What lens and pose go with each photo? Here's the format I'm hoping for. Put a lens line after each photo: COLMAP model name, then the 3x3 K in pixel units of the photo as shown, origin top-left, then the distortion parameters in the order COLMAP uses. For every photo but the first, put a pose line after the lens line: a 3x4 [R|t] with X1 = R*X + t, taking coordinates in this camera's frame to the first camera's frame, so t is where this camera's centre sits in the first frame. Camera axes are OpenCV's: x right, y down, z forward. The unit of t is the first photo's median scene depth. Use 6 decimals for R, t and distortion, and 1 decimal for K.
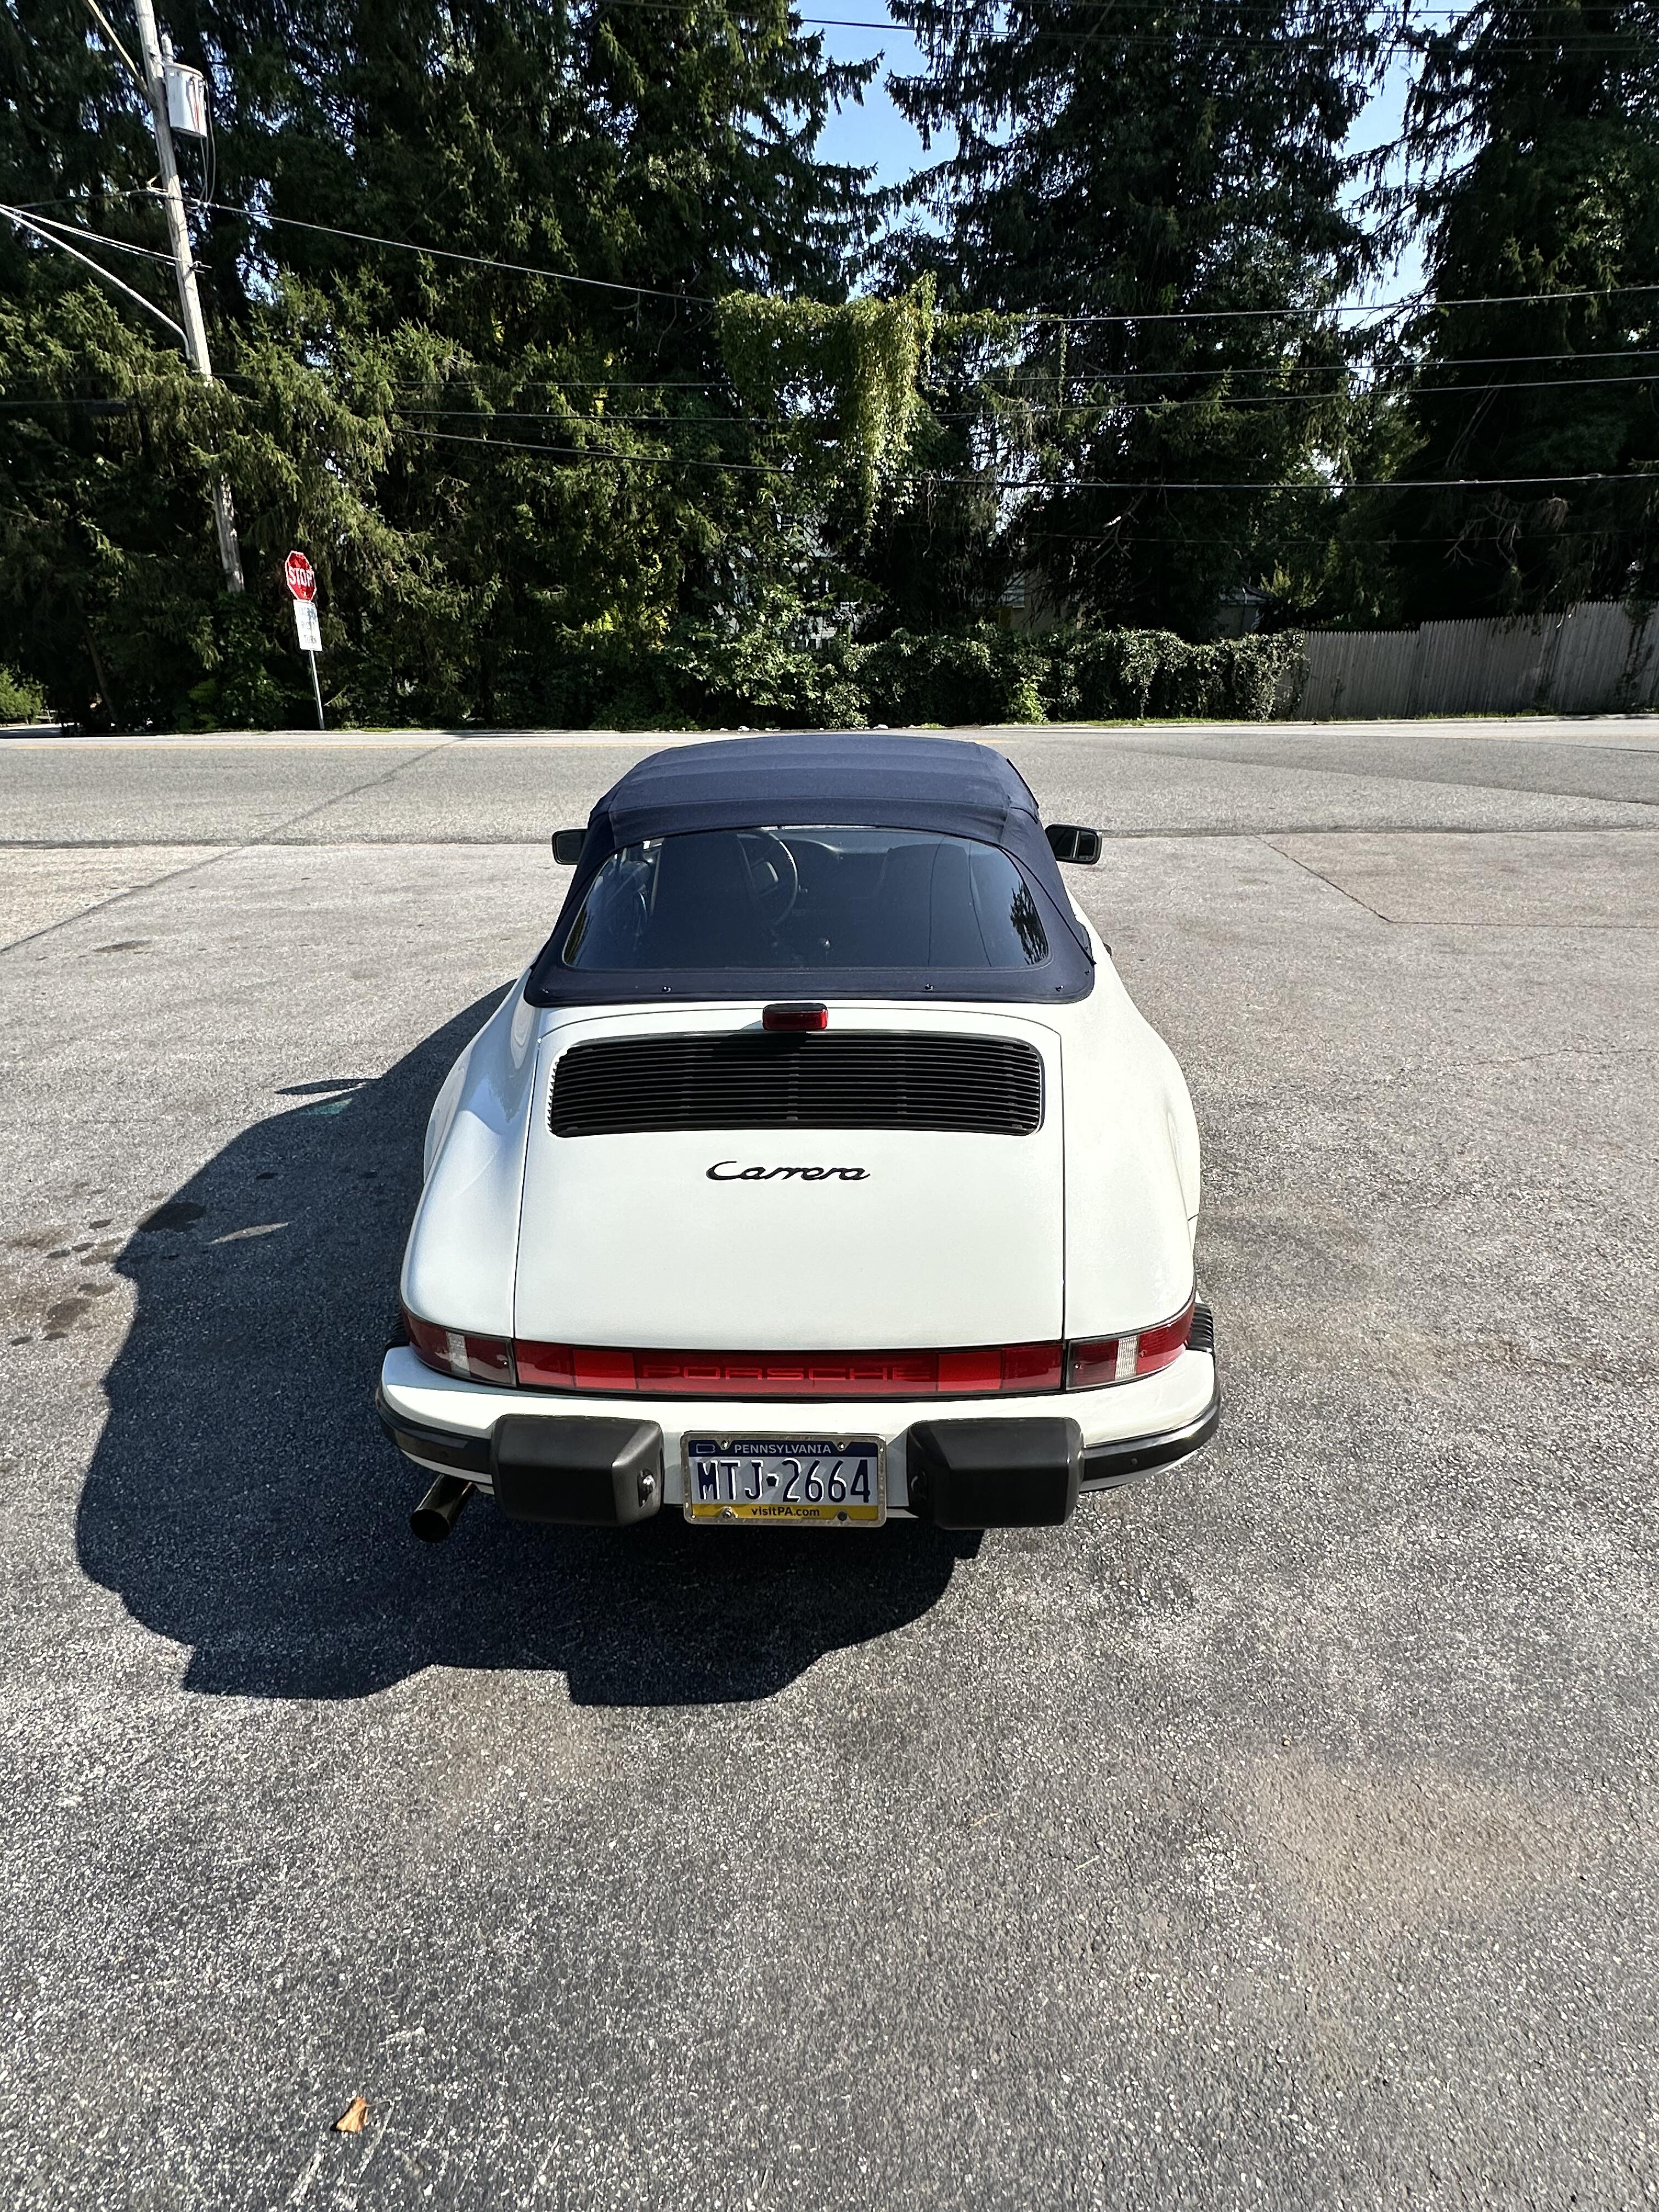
lens RADIAL K [[1103.4, 0, 827.0], [0, 1103.4, 1097.1], [0, 0, 1]] dist [-0.004398, 0.000107]
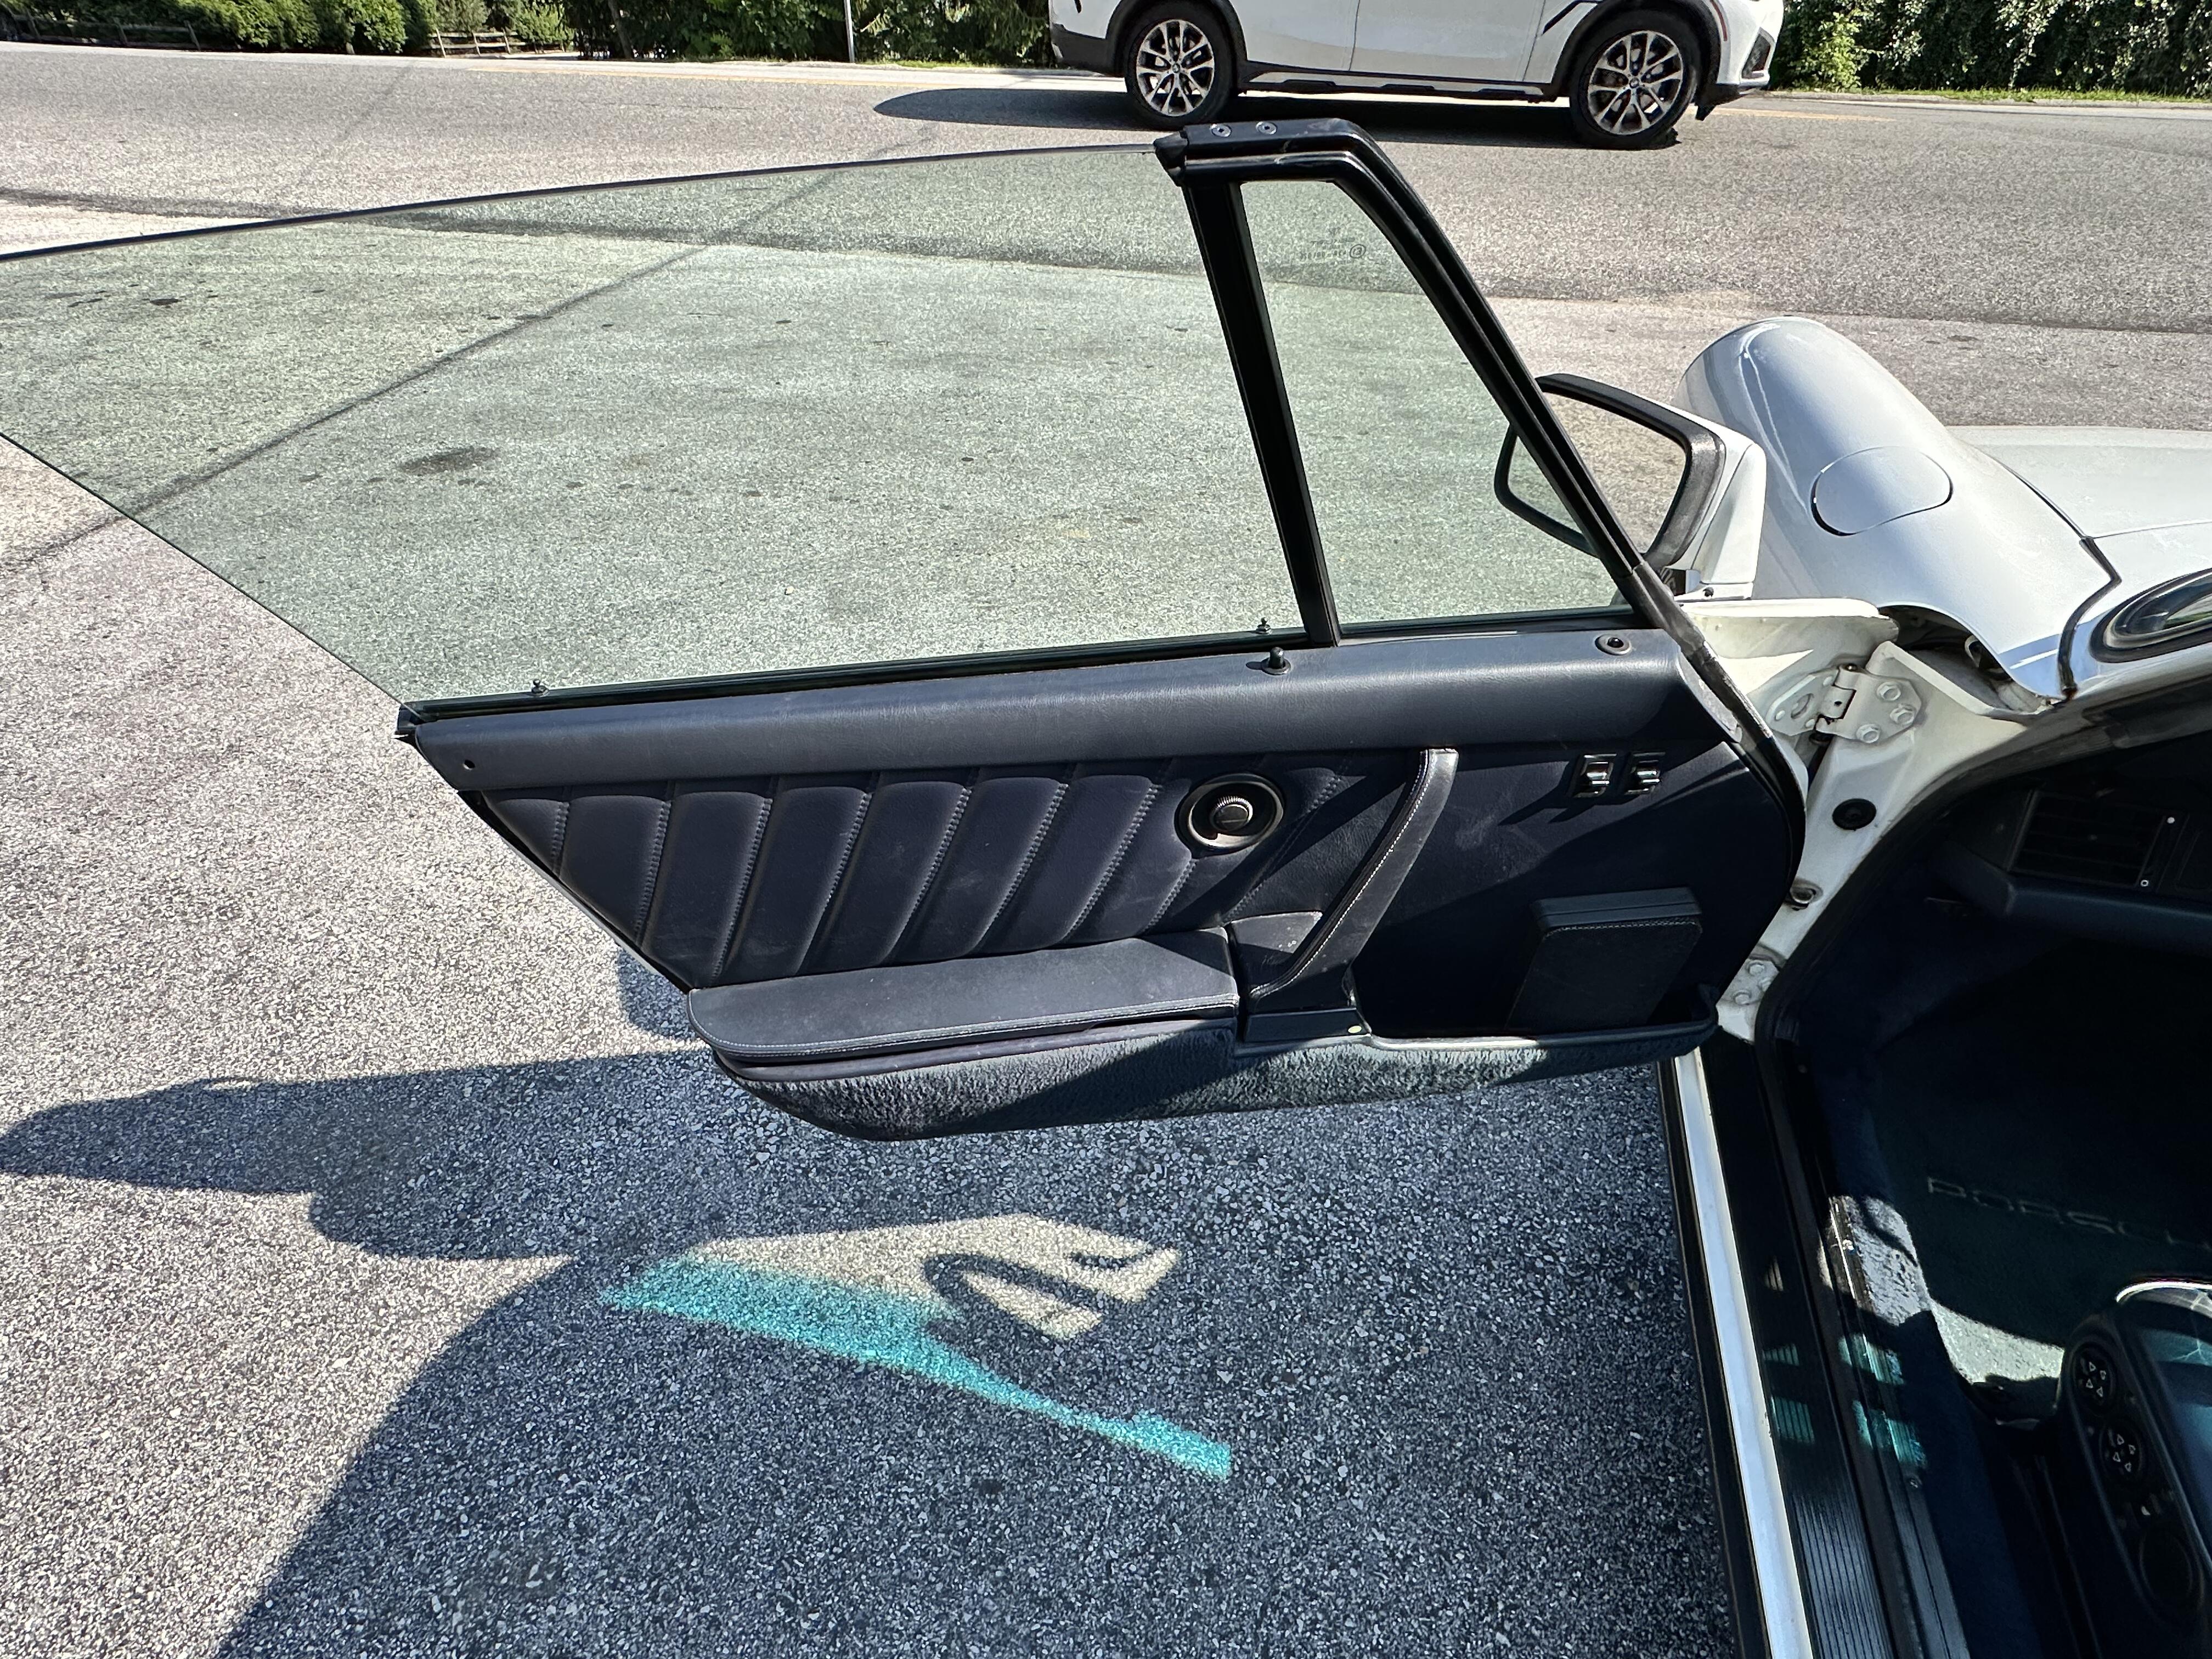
lens RADIAL K [[1103.4, 0, 1101.7], [0, 1103.4, 822.2], [0, 0, 1]] dist [-0.004398, 0.000107]
pose [[0.972183, 0.156896, -0.173908, -0.142311], [-0.105626, 0.956382, 0.272354, -0.105671], [0.209054, -0.246409, 0.946351, 0.359588]]
